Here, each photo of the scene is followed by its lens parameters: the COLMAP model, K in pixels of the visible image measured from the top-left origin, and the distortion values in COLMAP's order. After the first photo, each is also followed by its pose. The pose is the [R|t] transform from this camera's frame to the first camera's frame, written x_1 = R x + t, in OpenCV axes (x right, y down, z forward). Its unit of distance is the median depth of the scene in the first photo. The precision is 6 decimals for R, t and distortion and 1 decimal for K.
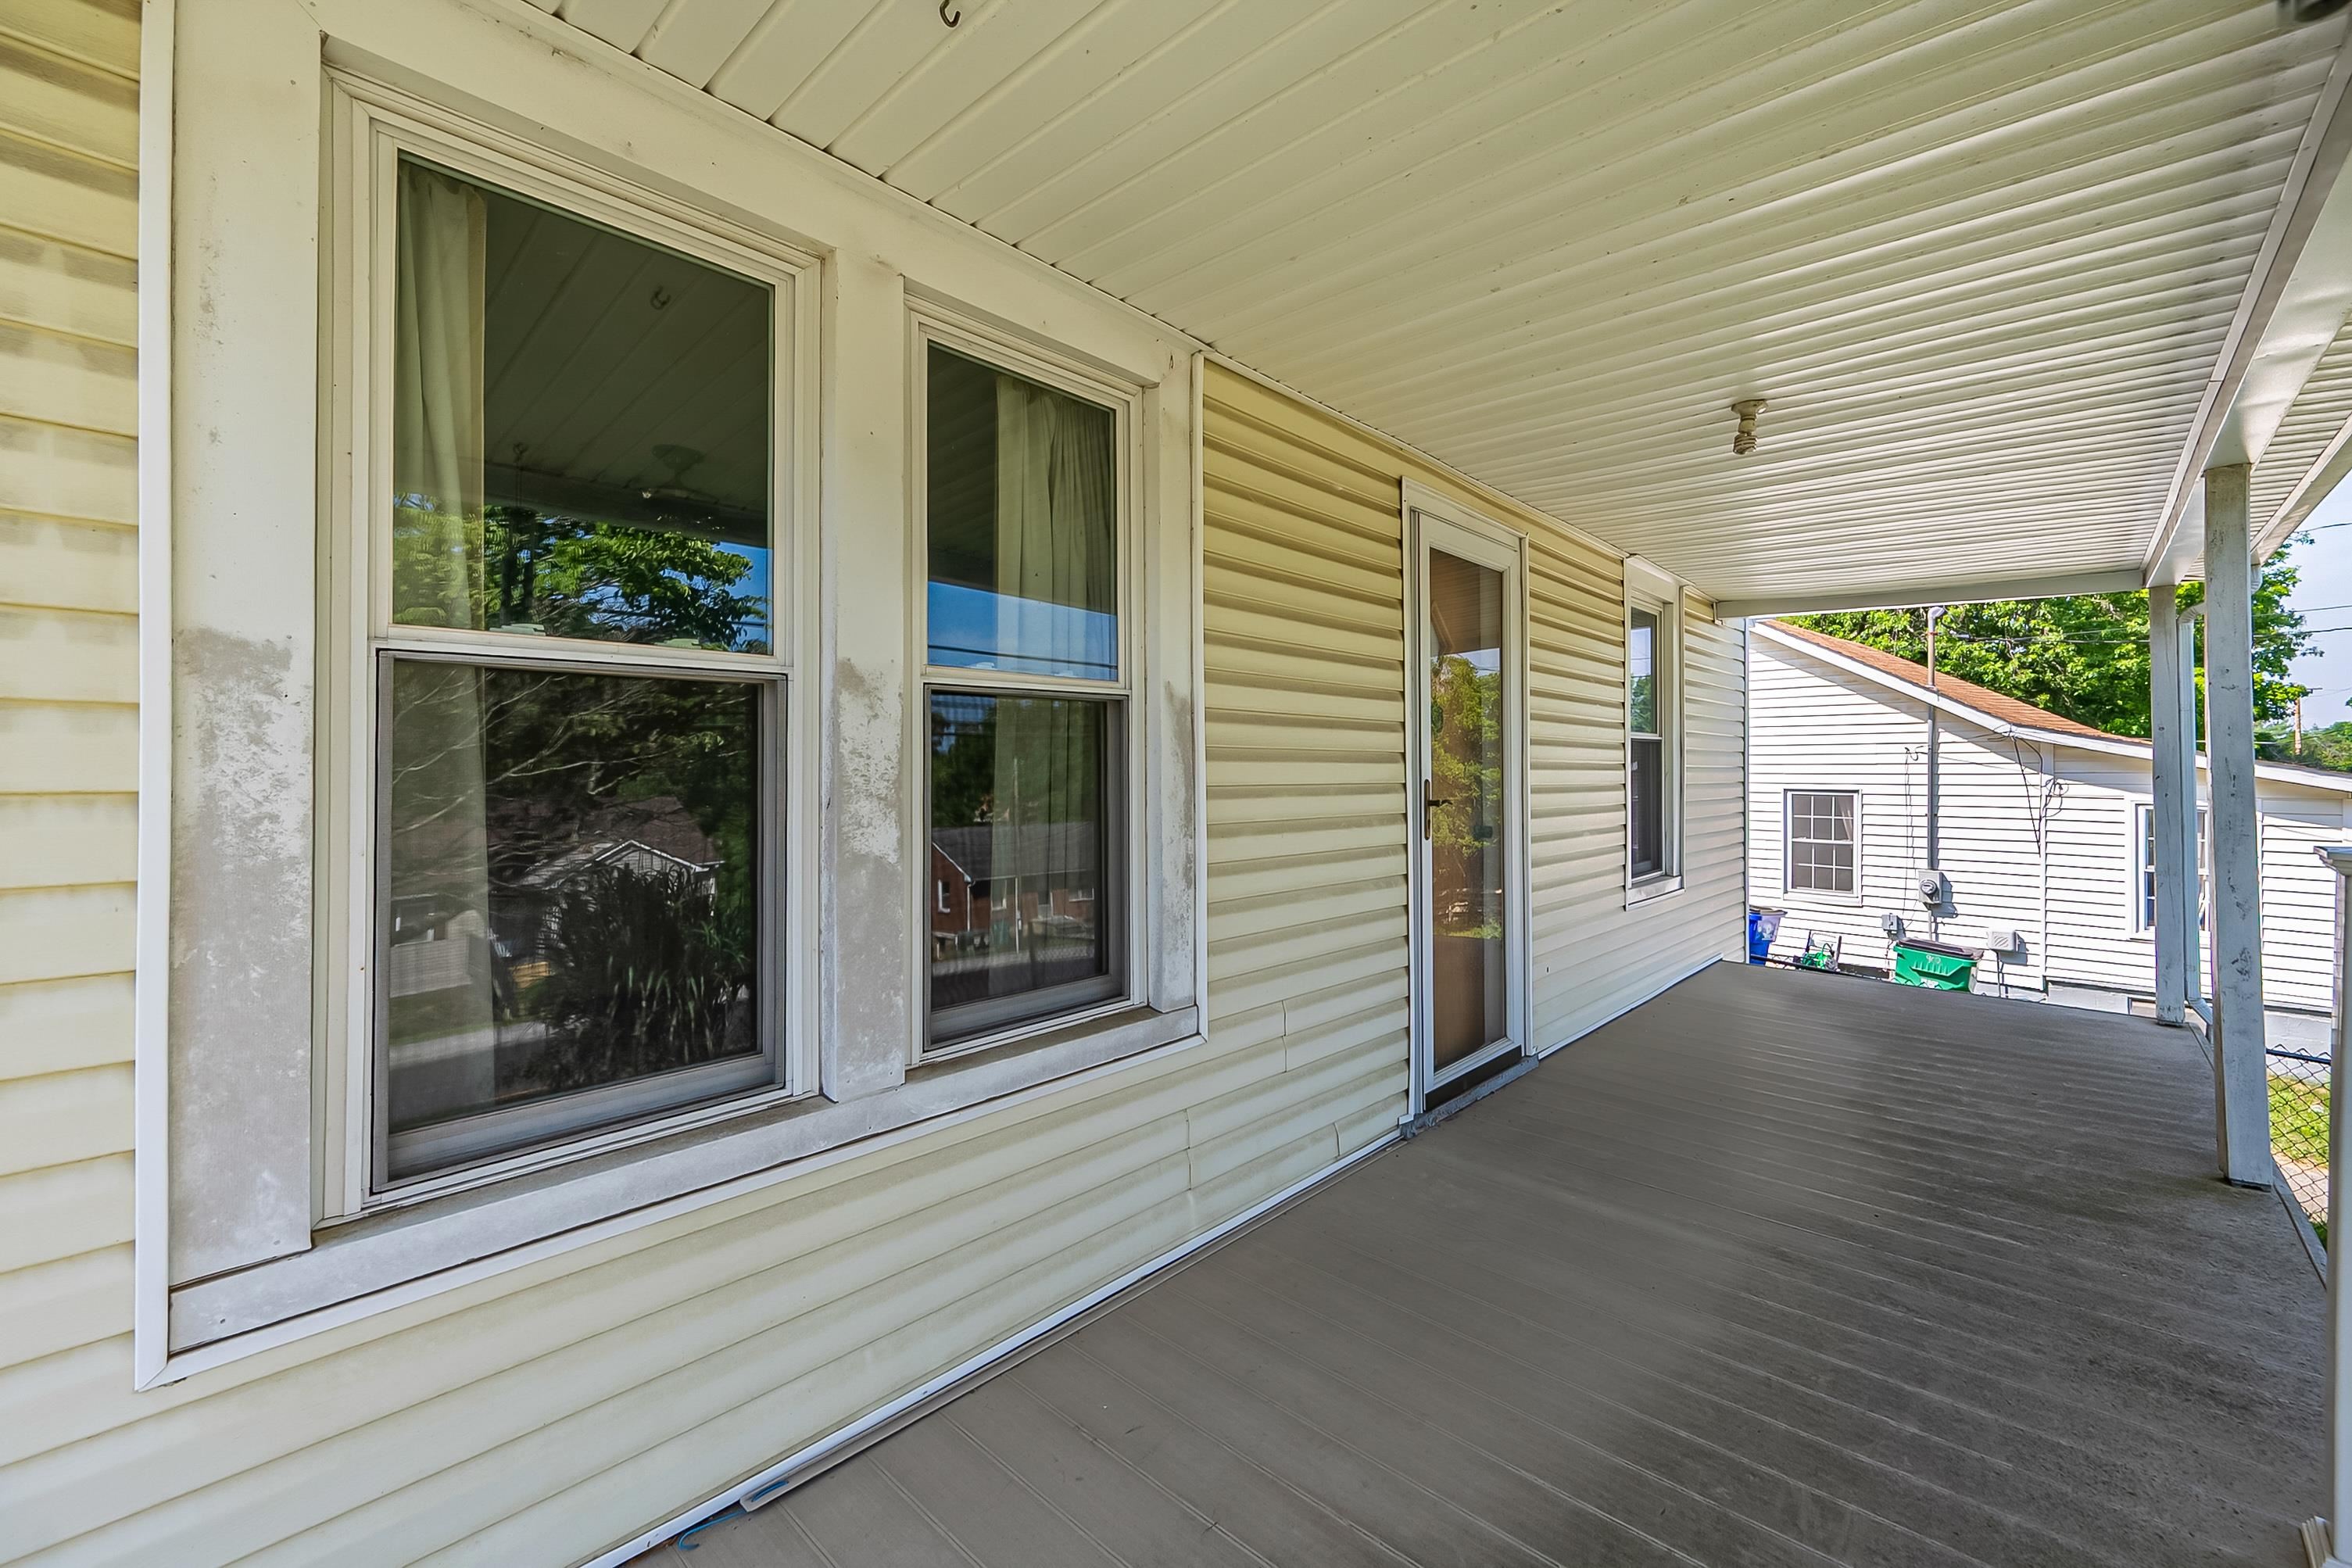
lens RADIAL K [[972.1, 0, 1180.4], [0, 972.1, 751.5], [0, 0, 1]] dist [0.001337, 0.000310]
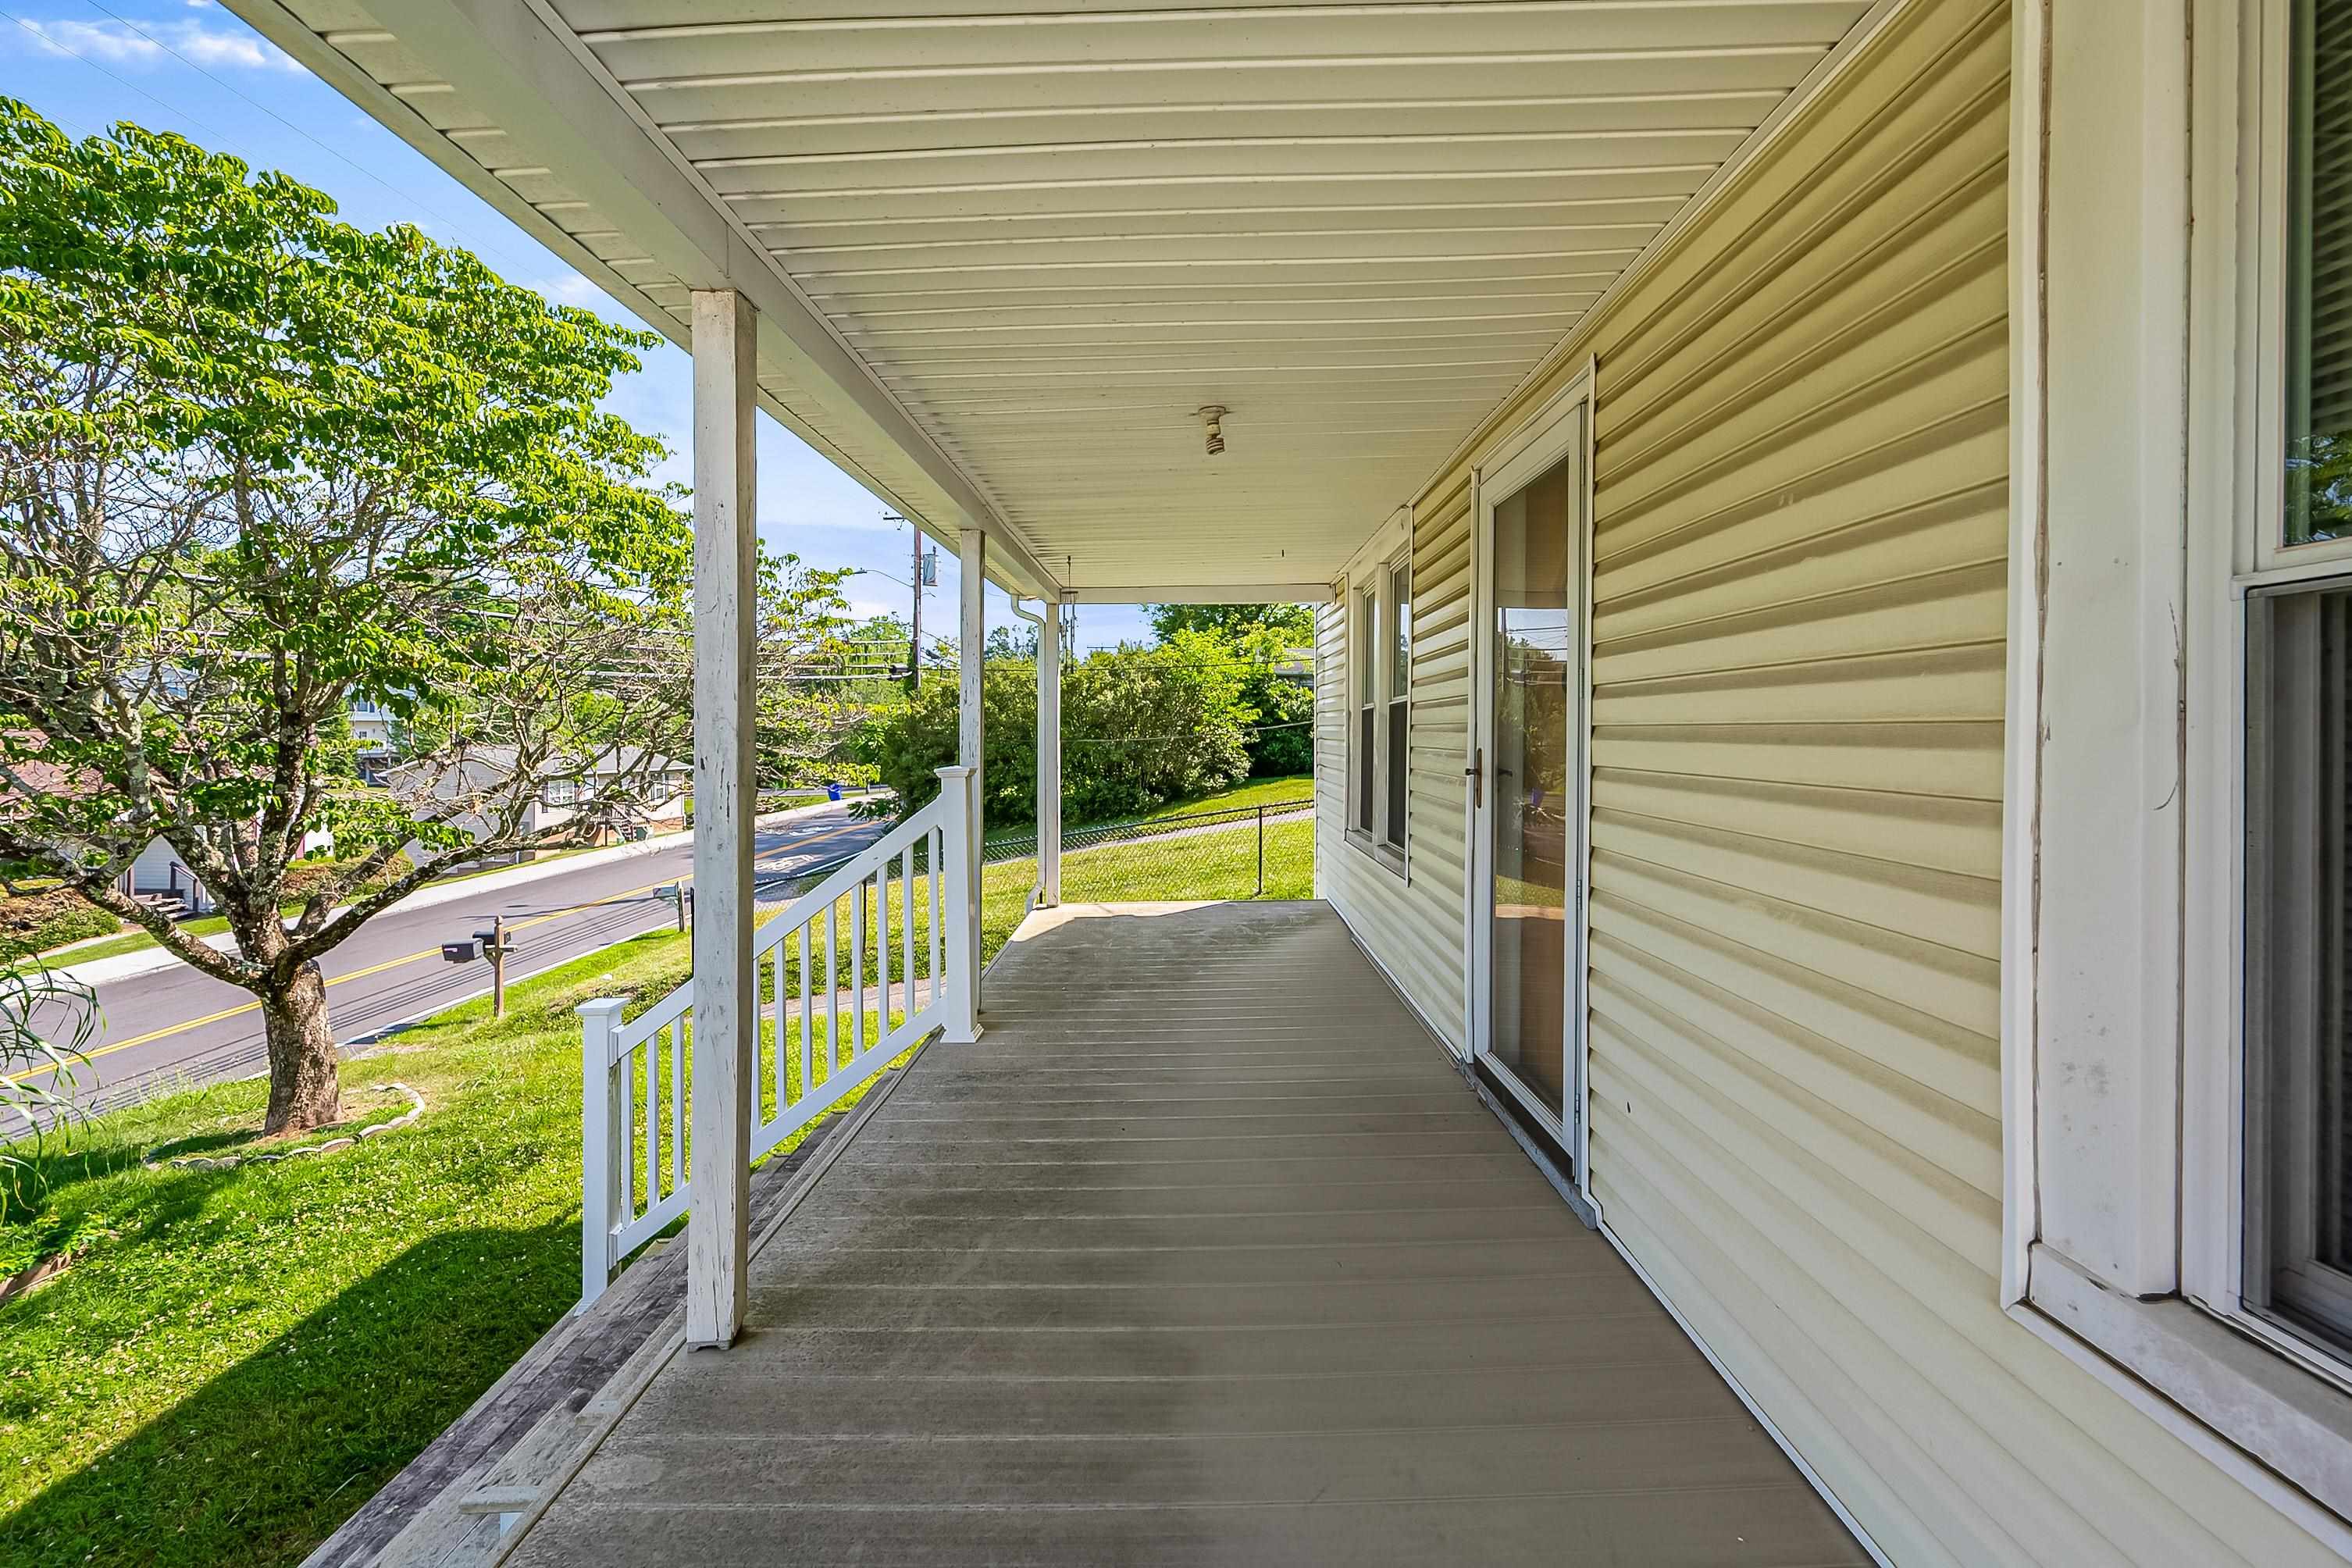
lens RADIAL K [[947.4, 0, 1175.6], [0, 947.4, 744.8], [0, 0, 1]] dist [-0.000187, -0.000004]
pose [[-0.748597, 0.006949, -0.662989, 0.376411], [0.011005, 0.999938, -0.001945, 0.006403], [0.662934, -0.008752, -0.748627, 0.503391]]
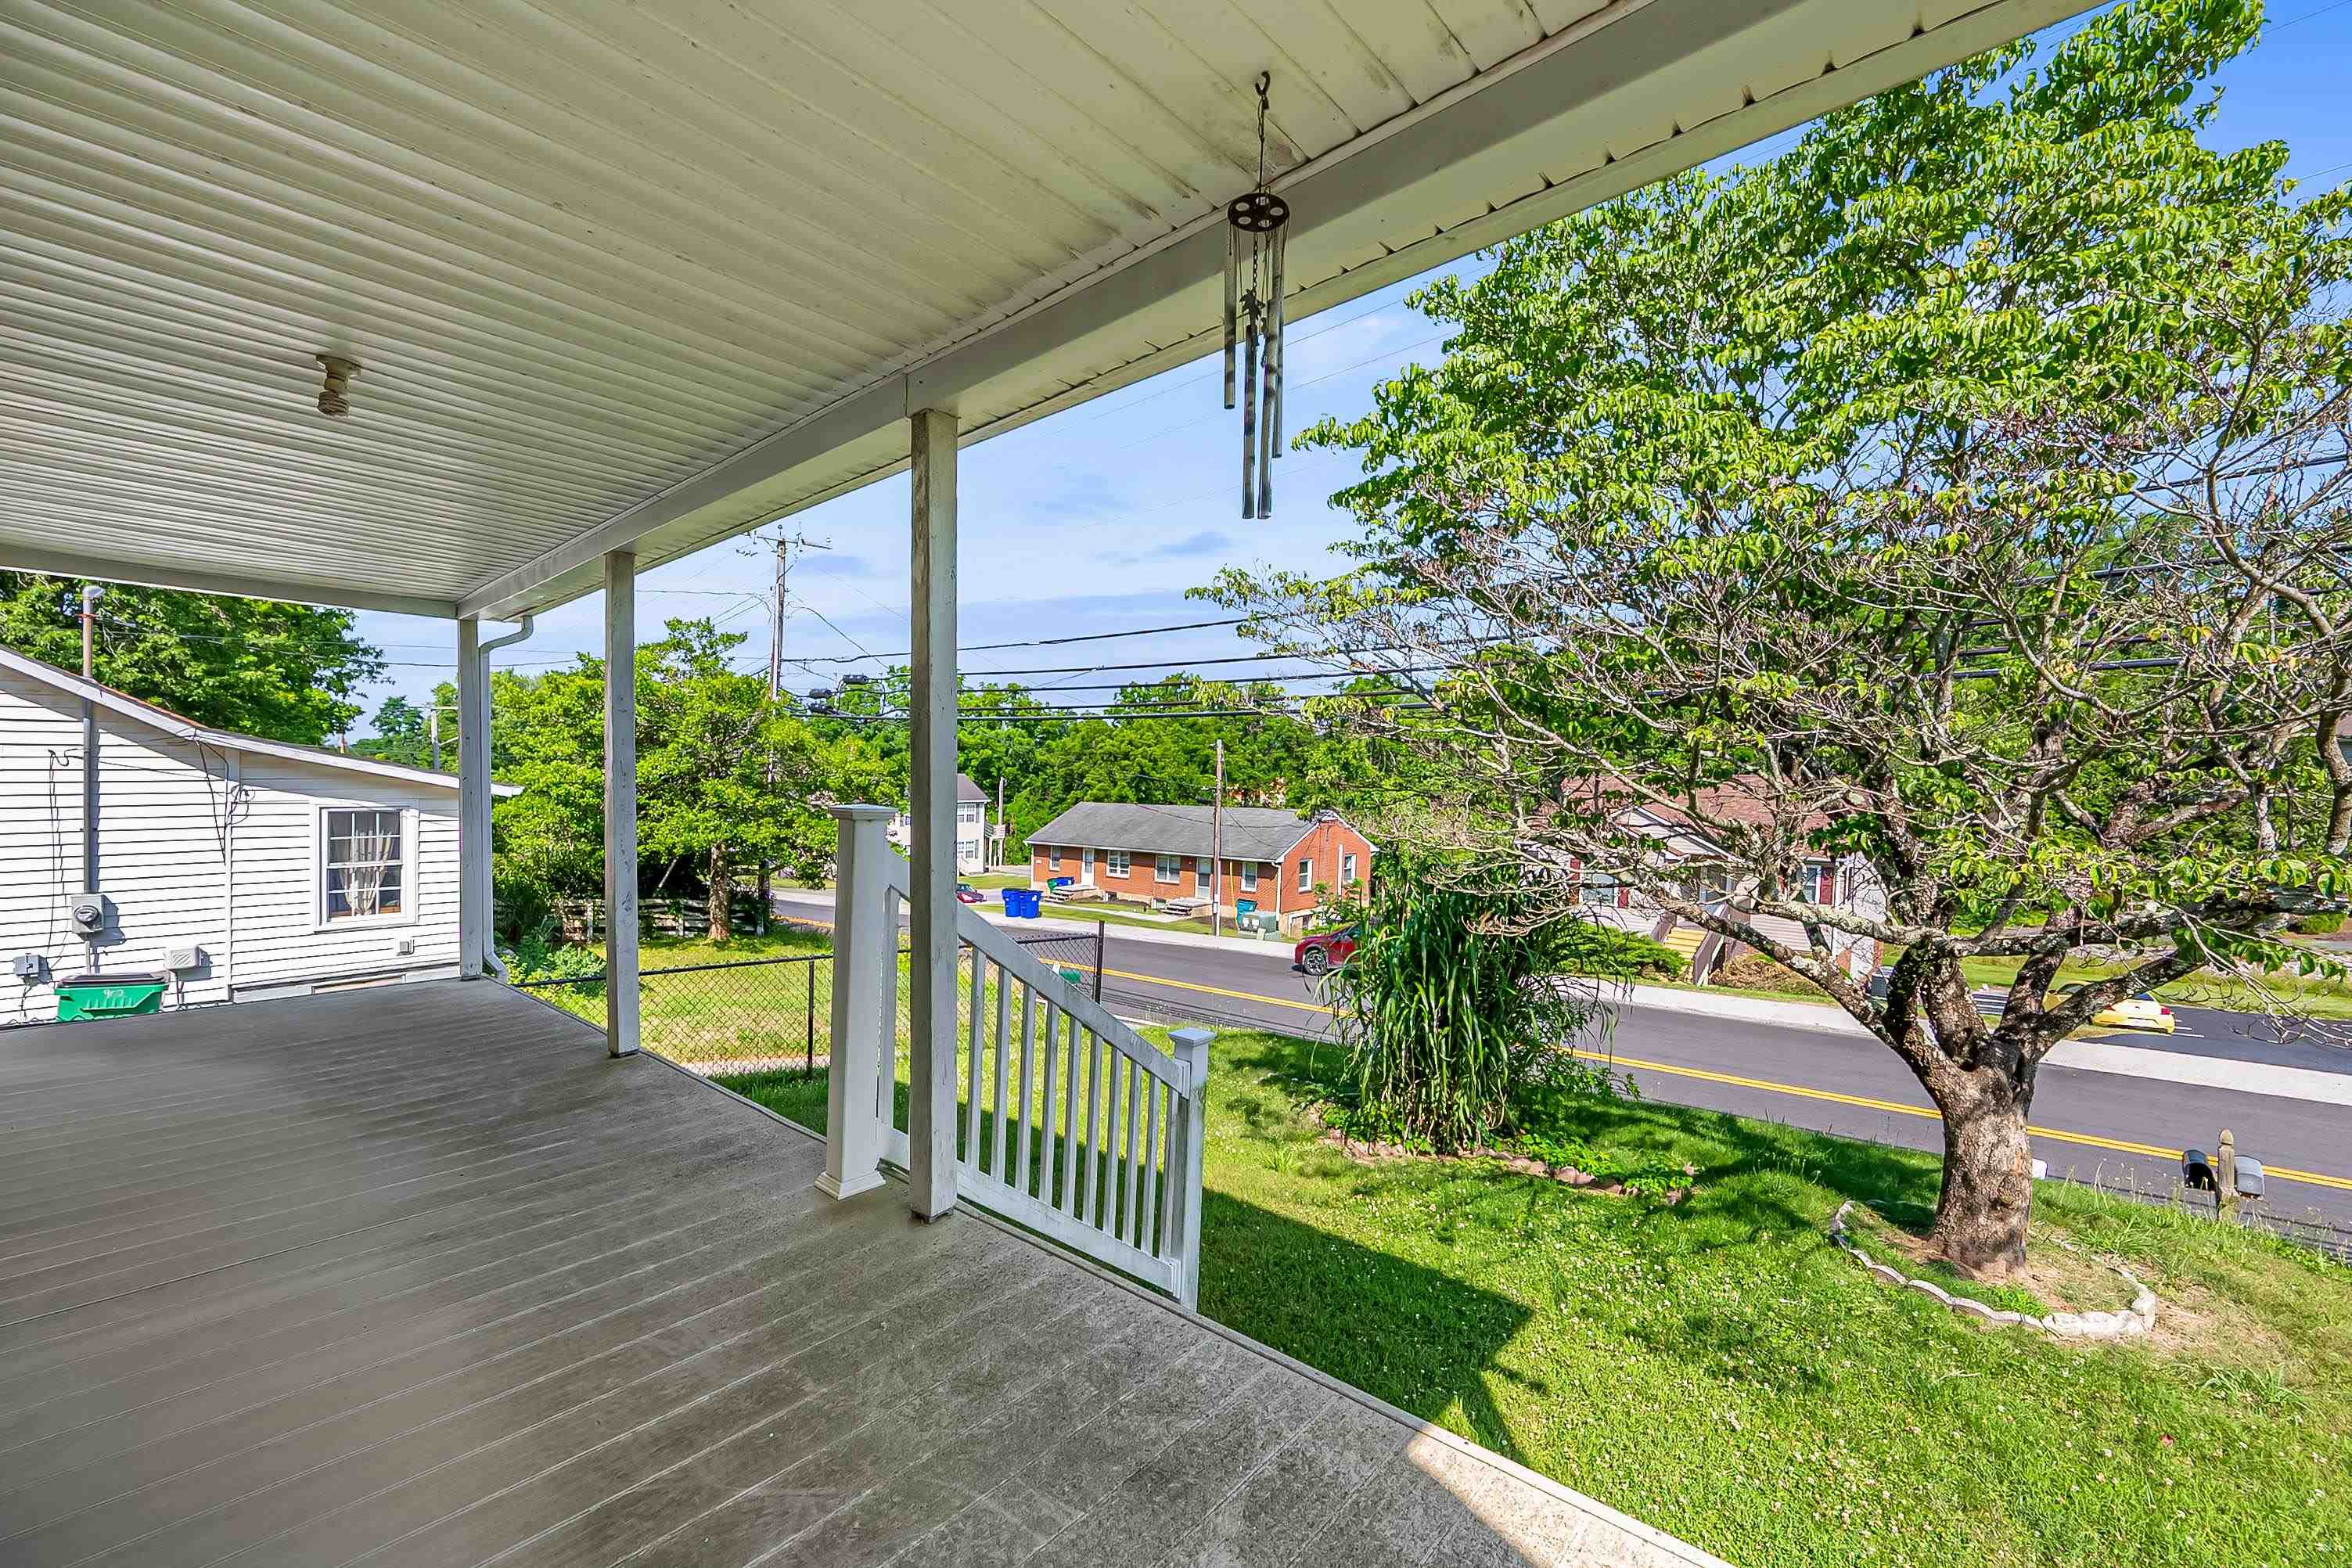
lens RADIAL K [[953.1, 0, 1177.1], [0, 953.1, 838.2], [0, 0, 1]] dist [-0.000877, 0.000323]
pose [[-0.017926, -0.066934, 0.997596, -0.091927], [-0.012682, 0.997692, 0.066712, 0.004823], [-0.999759, -0.011455, -0.018733, 0.059190]]
